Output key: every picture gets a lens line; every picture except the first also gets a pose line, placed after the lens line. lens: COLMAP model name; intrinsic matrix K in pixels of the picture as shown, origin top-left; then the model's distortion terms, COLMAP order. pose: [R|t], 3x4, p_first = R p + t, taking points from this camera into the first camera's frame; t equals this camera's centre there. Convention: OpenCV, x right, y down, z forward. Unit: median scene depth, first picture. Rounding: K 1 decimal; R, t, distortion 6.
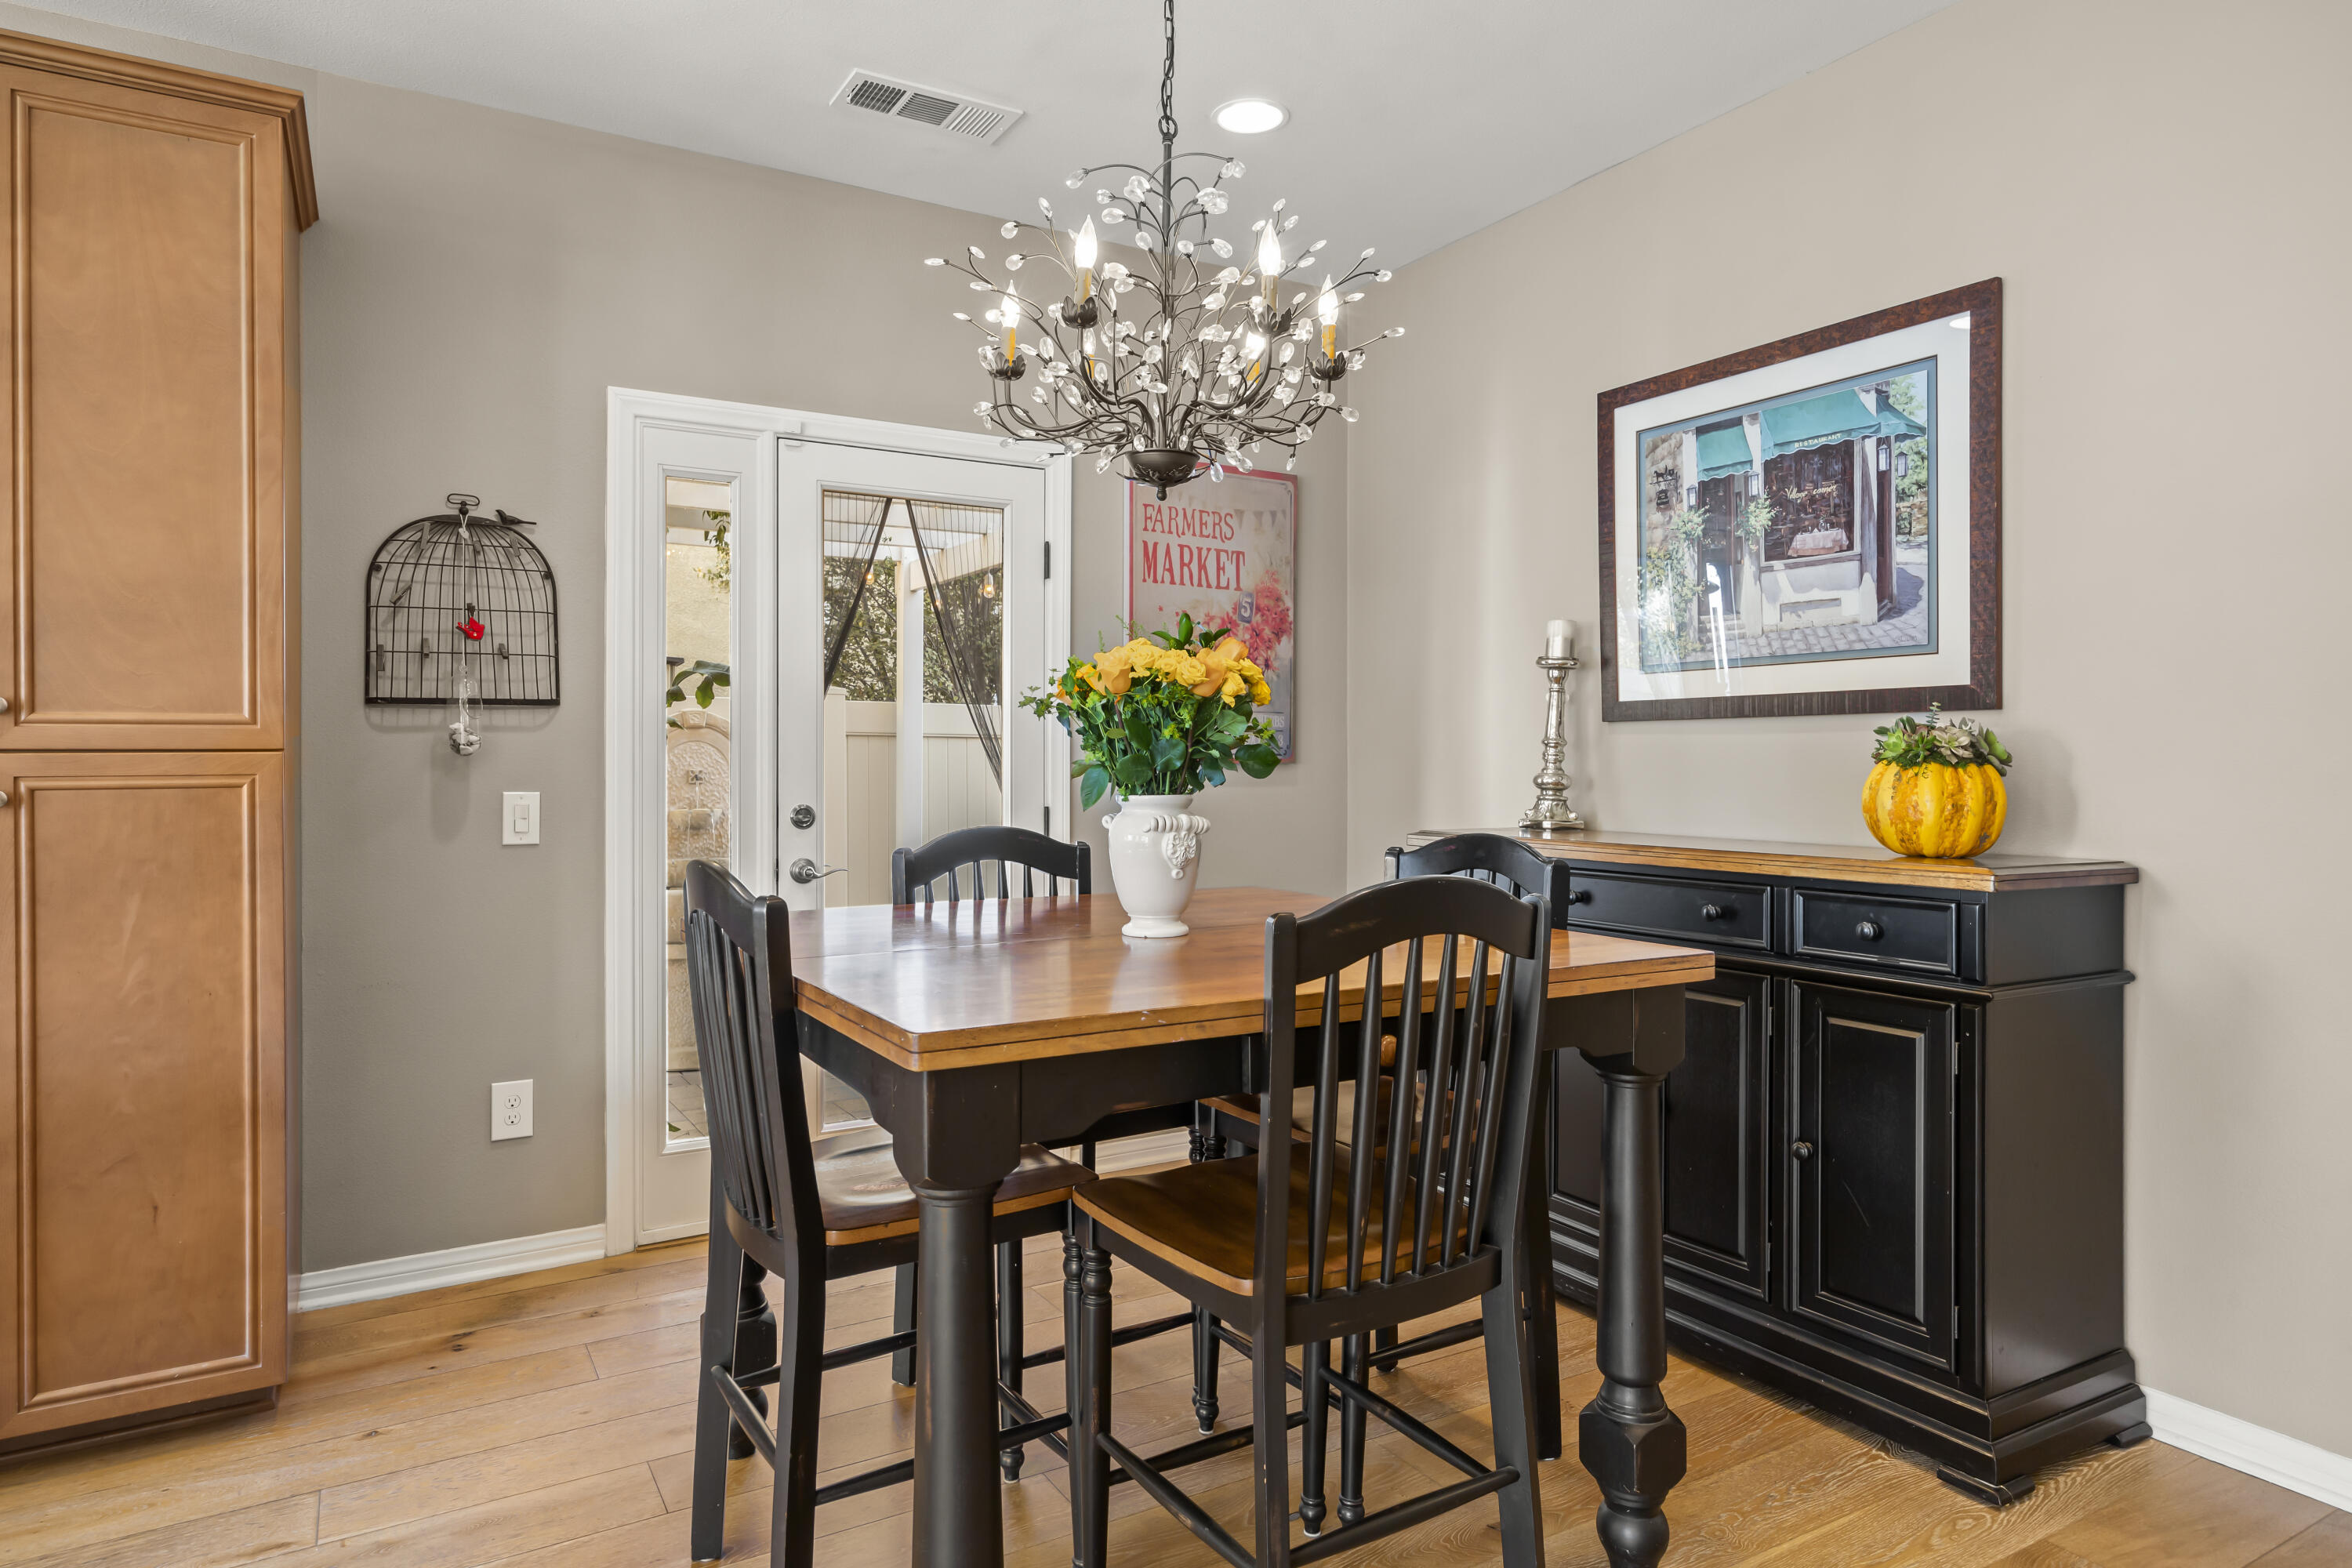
lens RADIAL K [[1379.6, 0, 1175.5], [0, 1379.6, 762.5], [0, 0, 1]] dist [0.003632, 0.002116]
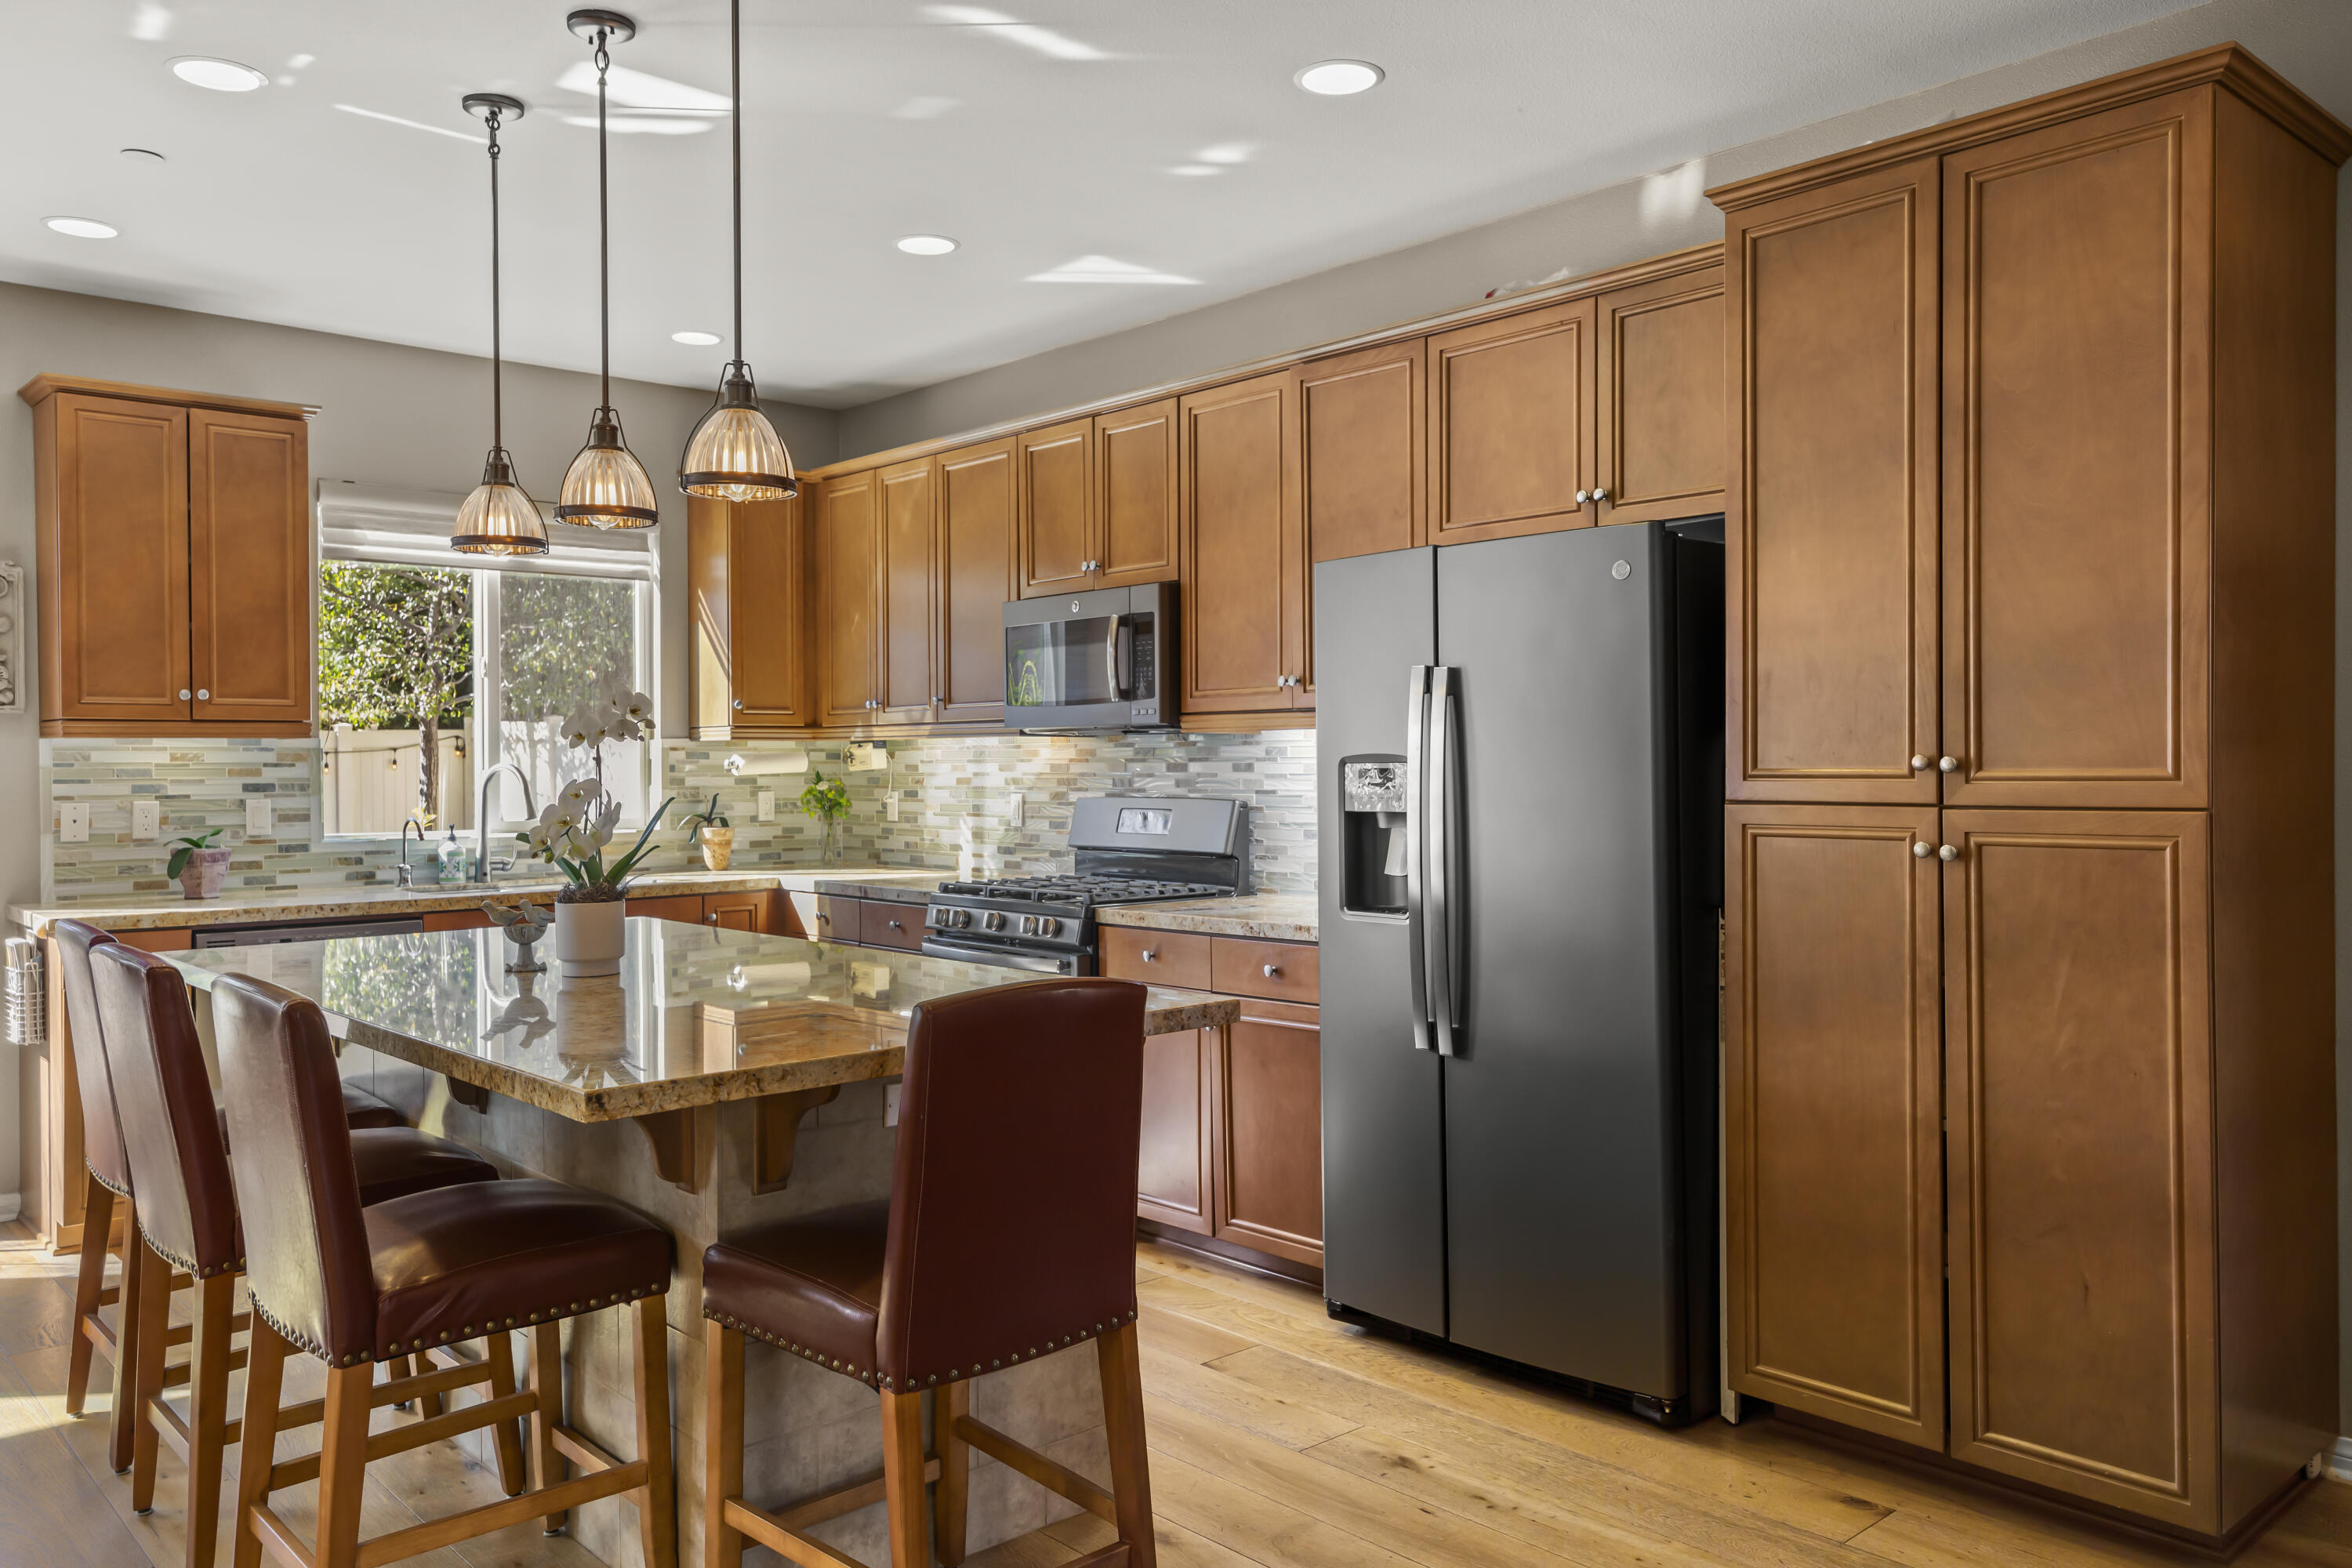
lens RADIAL K [[1726.2, 0, 1172.2], [0, 1726.2, 775.0], [0, 0, 1]] dist [0.016112, 0.002381]
pose [[0.198248, 0.006244, -0.980132, 0.261139], [0.003698, 0.999968, 0.007118, -0.035718], [0.980145, -0.005036, 0.198219, 0.123949]]
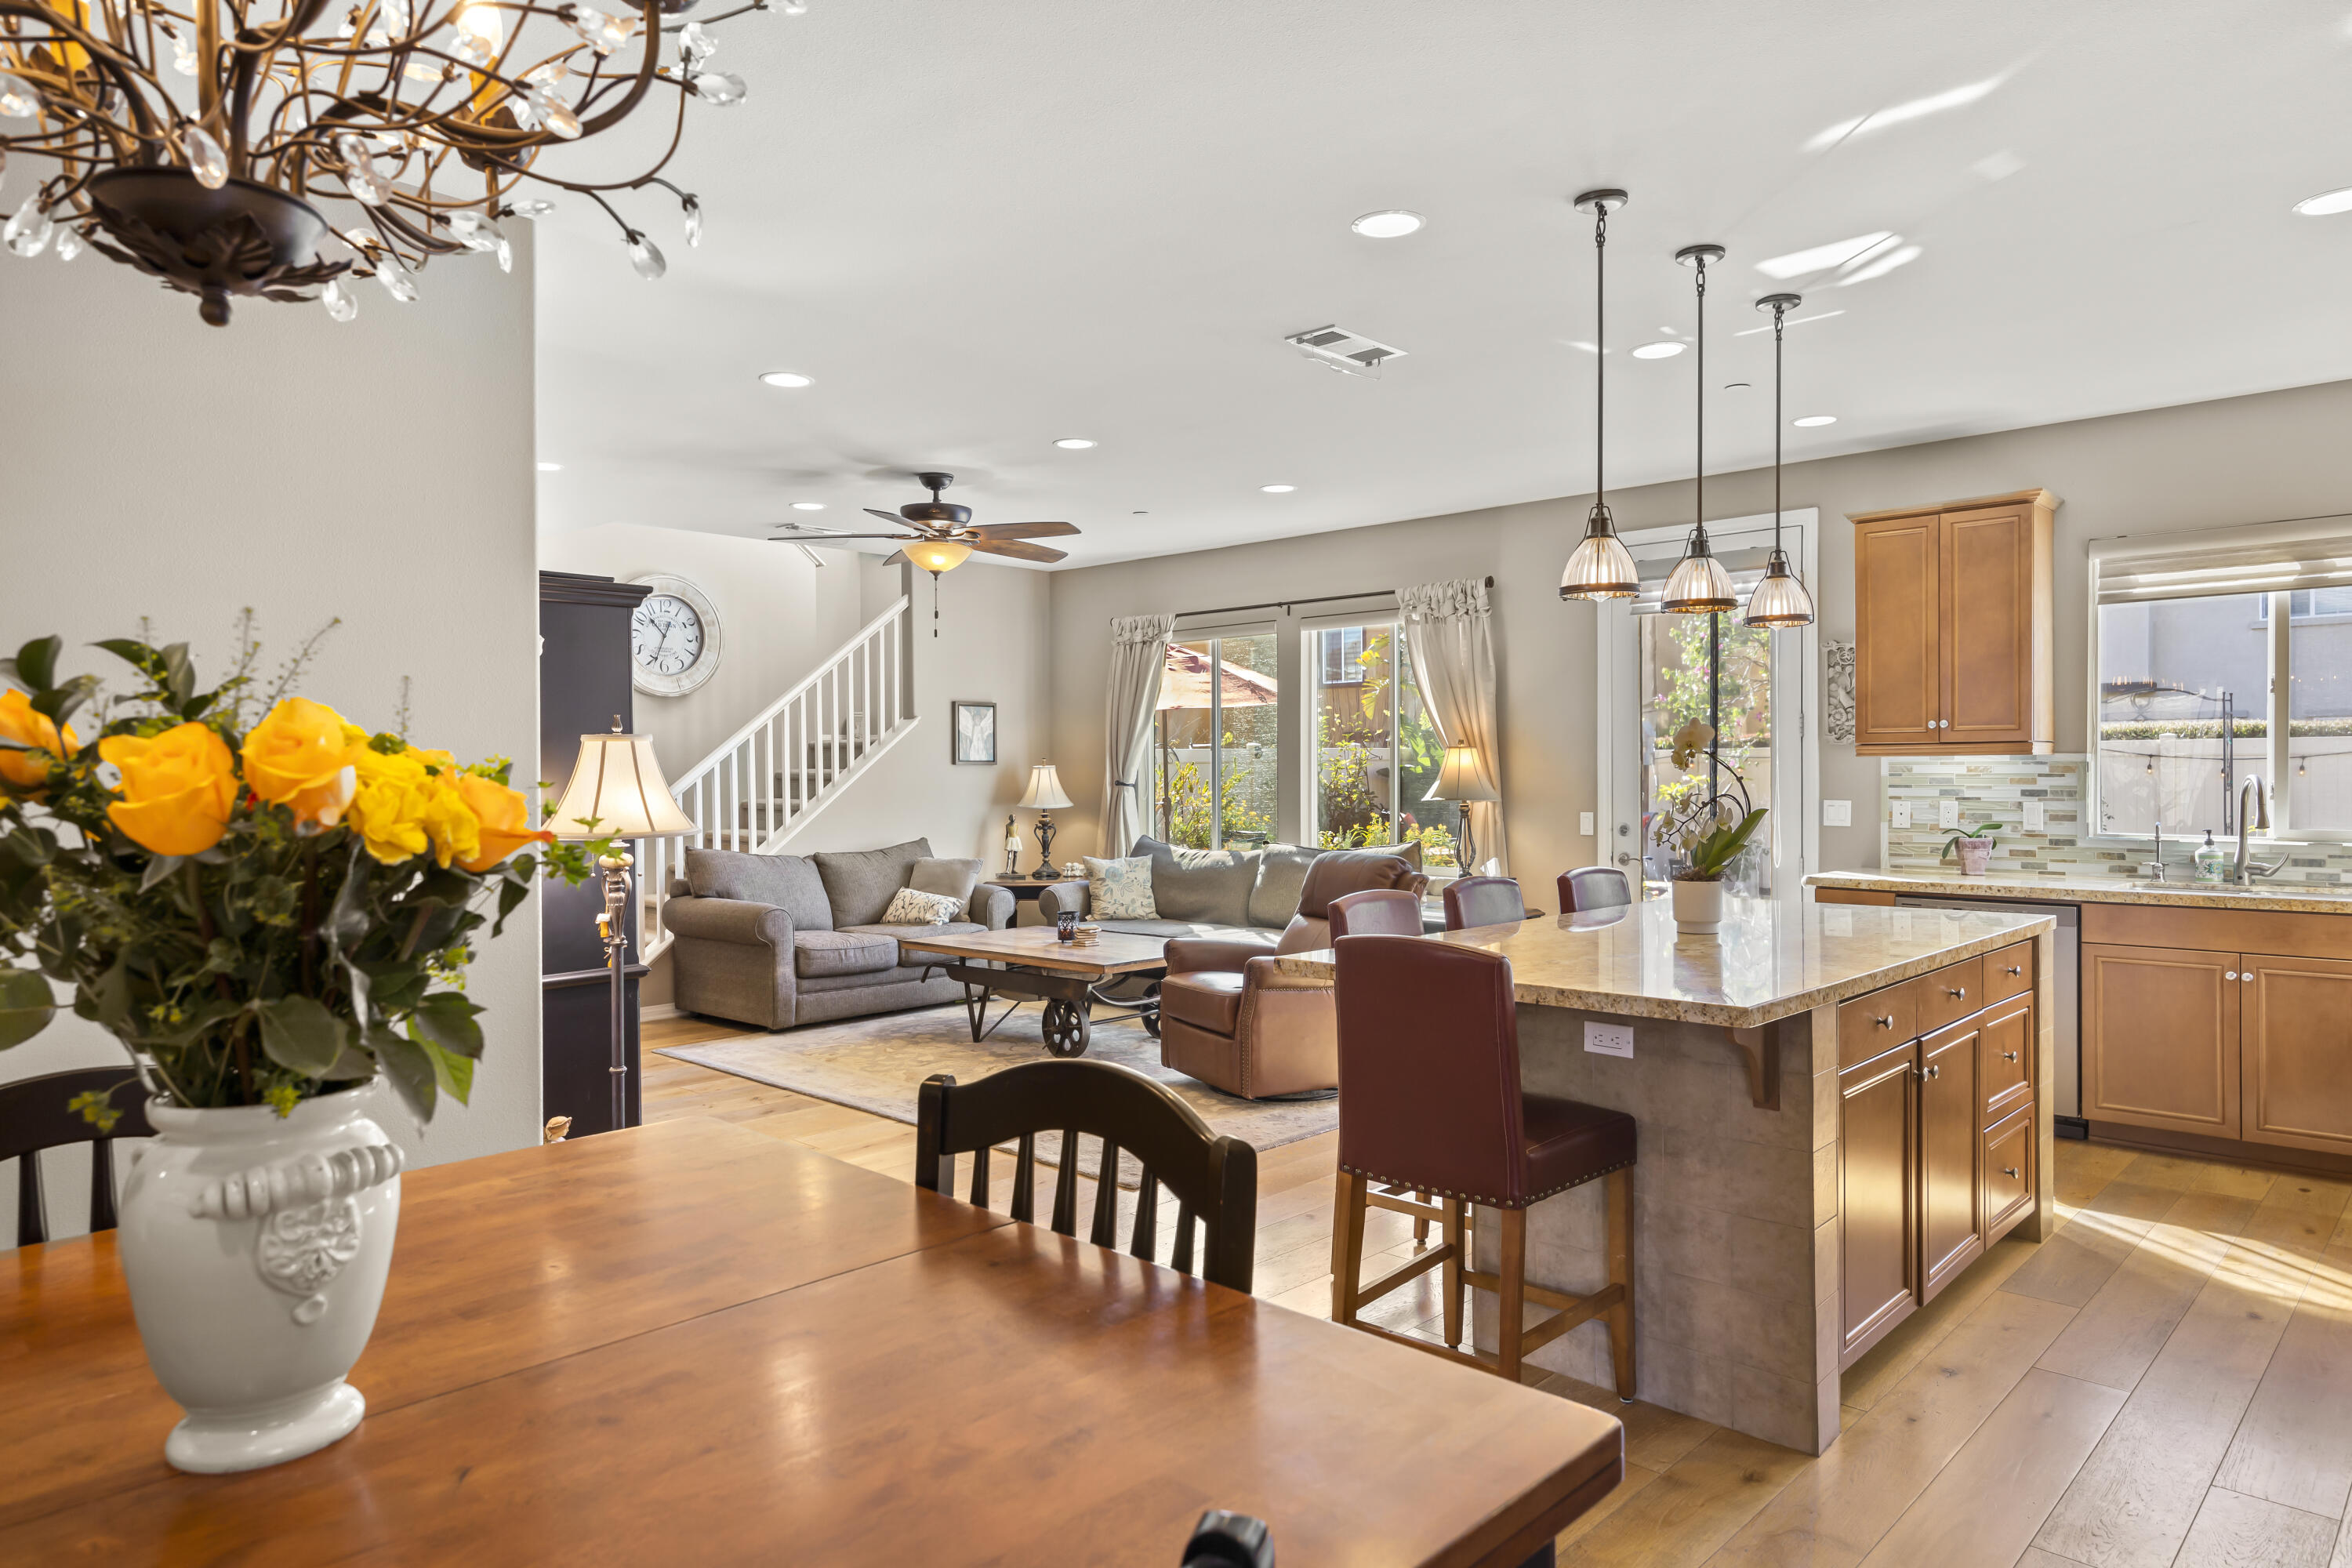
lens RADIAL K [[1418.3, 0, 1169.0], [0, 1418.3, 783.8], [0, 0, 1]] dist [0.000700, 0.000773]
pose [[-0.964767, 0.007366, -0.263004, -0.121279], [0.004662, 0.999930, 0.010903, -0.052524], [0.263065, 0.009293, -0.964733, 1.132327]]
